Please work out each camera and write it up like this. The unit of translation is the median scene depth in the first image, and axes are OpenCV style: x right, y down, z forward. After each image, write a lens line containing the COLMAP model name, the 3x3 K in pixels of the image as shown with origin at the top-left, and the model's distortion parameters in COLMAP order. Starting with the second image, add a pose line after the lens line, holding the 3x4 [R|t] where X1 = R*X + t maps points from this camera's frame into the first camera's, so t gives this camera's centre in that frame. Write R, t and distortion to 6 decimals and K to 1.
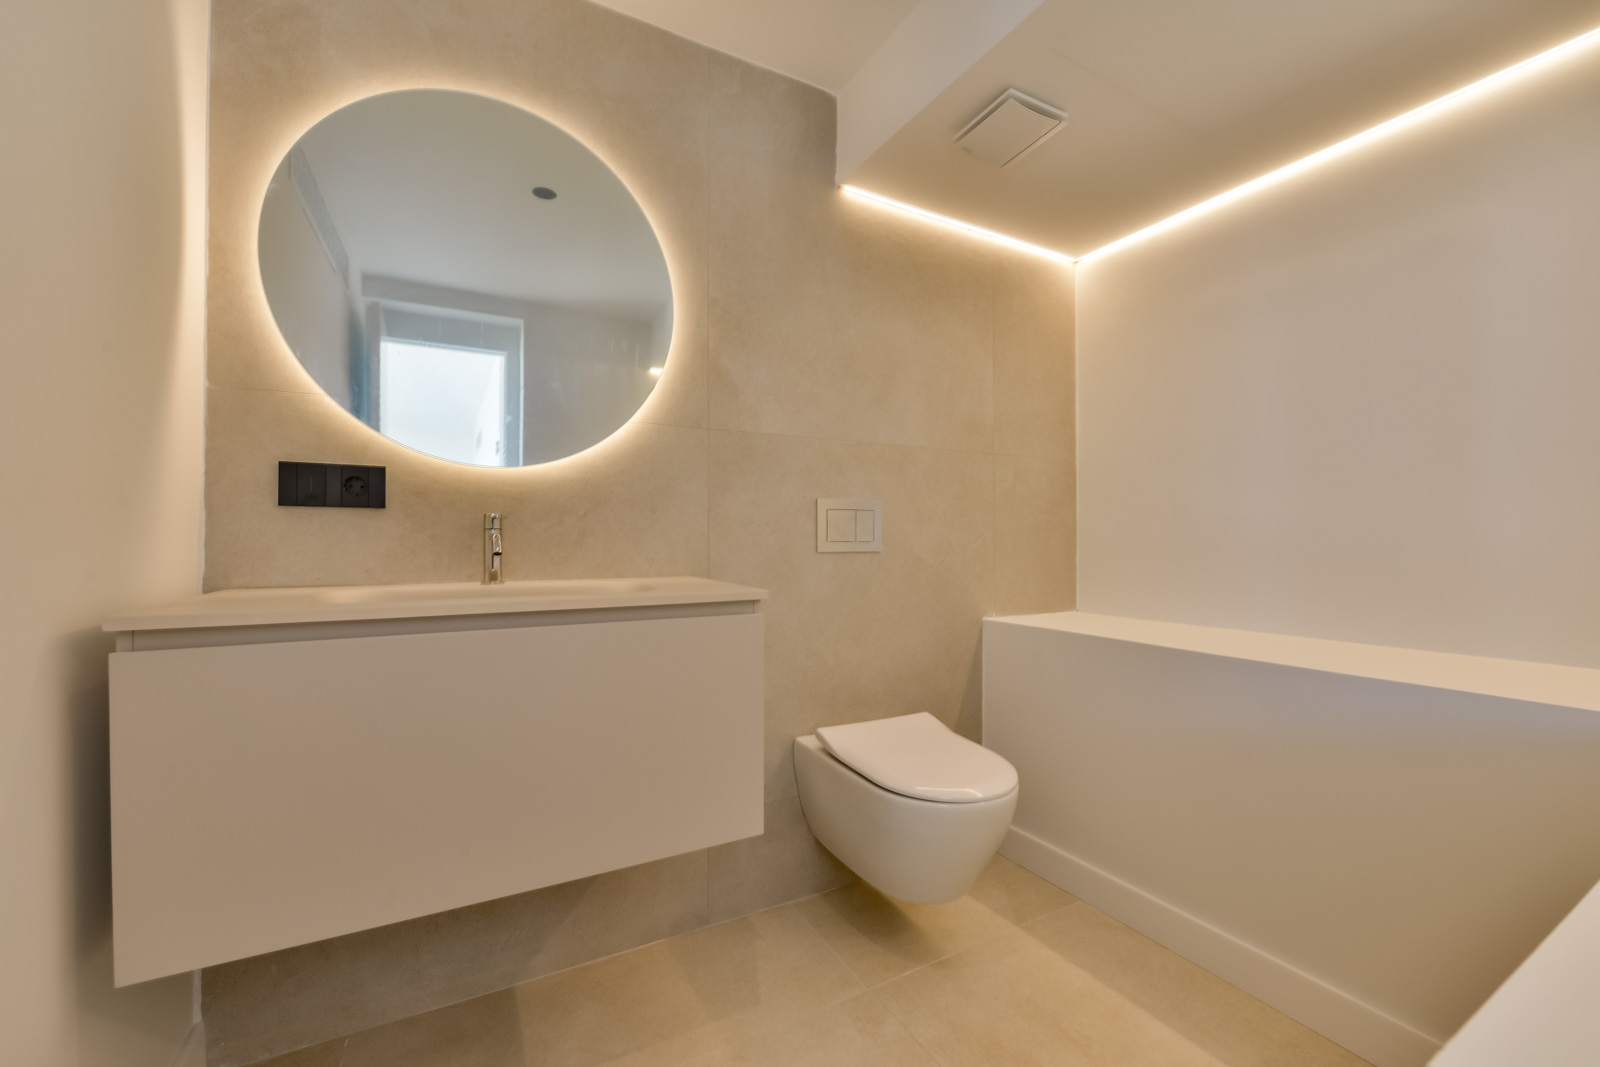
lens RADIAL K [[637.8, 0, 803.7], [0, 637.8, 536.1], [0, 0, 1]] dist [-0.006985, -0.000449]
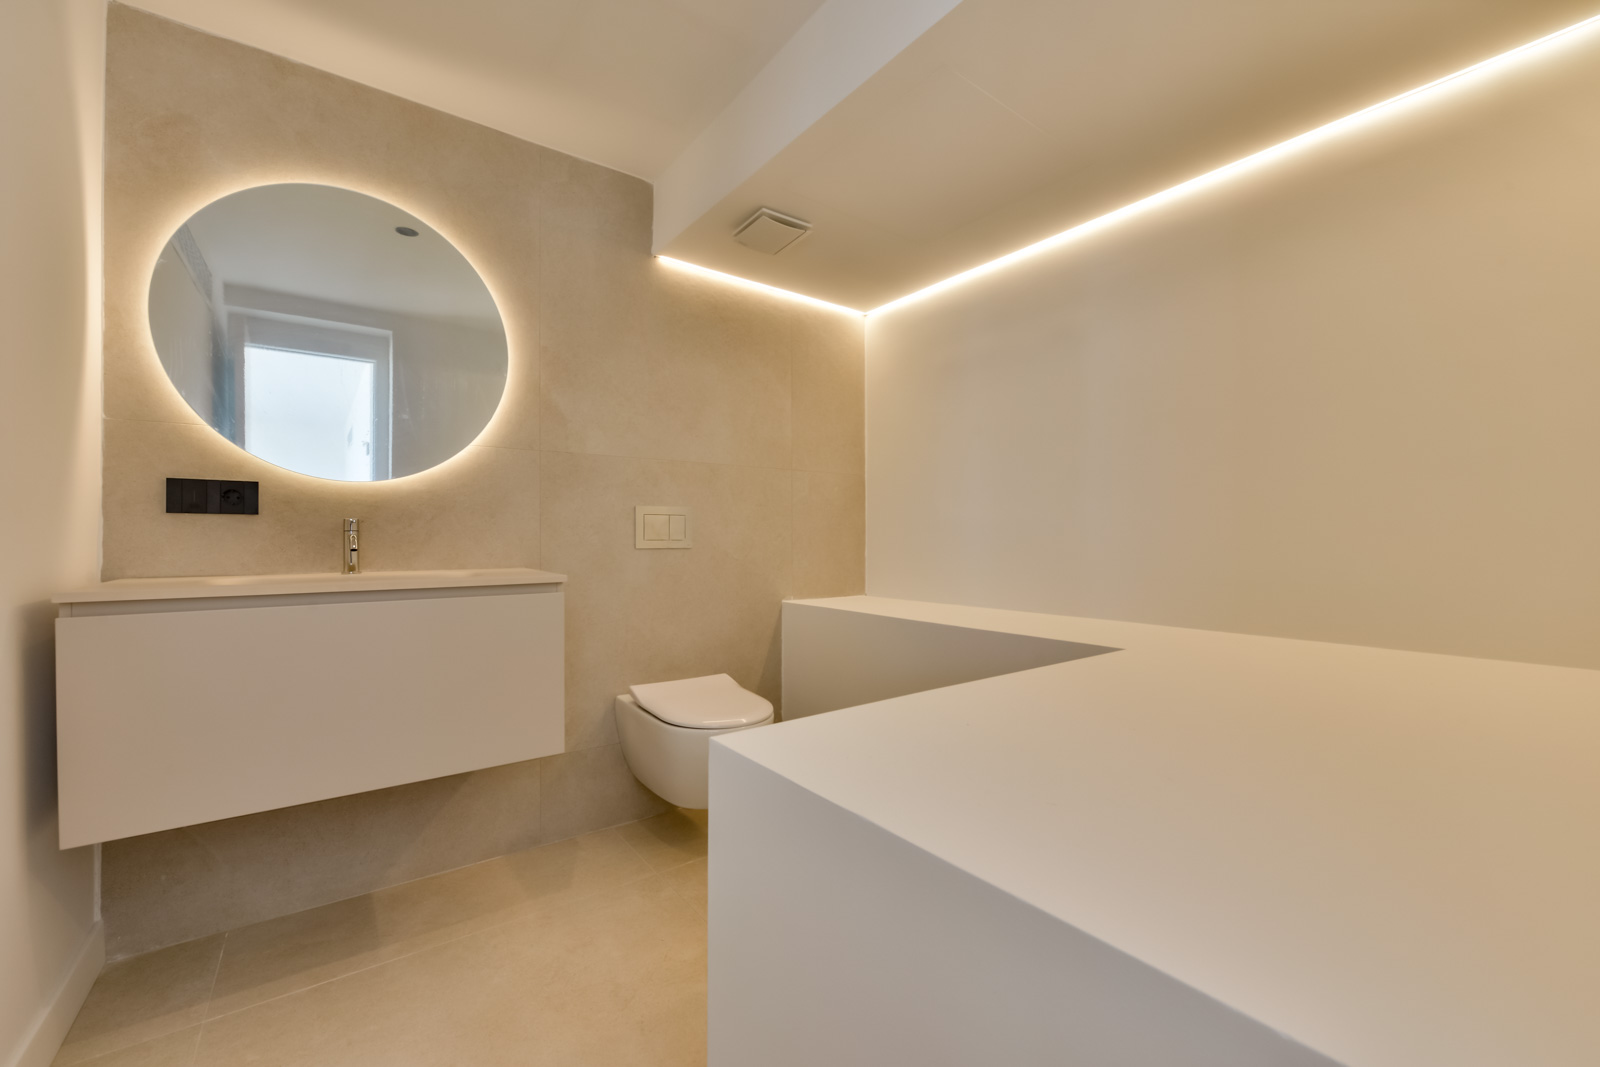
lens RADIAL K [[637.8, 0, 802.4], [0, 637.8, 537.3], [0, 0, 1]] dist [-0.006985, -0.000449]
pose [[0.989820, -0.001082, 0.142322, 0.206019], [0.000475, 0.999991, 0.004296, -0.002703], [-0.142325, -0.004185, 0.989811, -0.355775]]
